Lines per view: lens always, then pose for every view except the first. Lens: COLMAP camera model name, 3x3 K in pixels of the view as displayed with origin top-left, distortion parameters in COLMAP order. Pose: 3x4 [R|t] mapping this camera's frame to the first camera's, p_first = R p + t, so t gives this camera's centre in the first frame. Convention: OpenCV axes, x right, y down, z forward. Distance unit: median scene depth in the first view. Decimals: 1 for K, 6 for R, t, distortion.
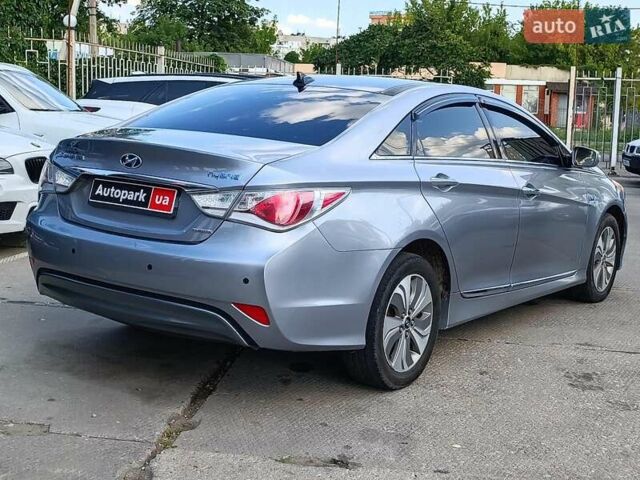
lens RADIAL K [[957.2, 0, 320.0], [0, 957.2, 240.0], [0, 0, 1]] dist [0.028054, -0.014780]
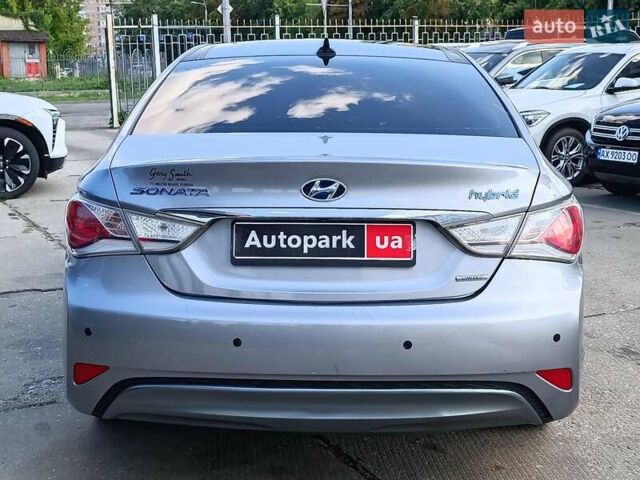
lens RADIAL K [[957.2, 0, 320.0], [0, 957.2, 240.0], [0, 0, 1]] dist [0.028054, -0.014780]
pose [[0.821015, -0.153417, 0.549907, -0.558324], [0.122772, 0.988126, 0.092376, -0.108215], [-0.557550, -0.008329, 0.830101, 0.459627]]
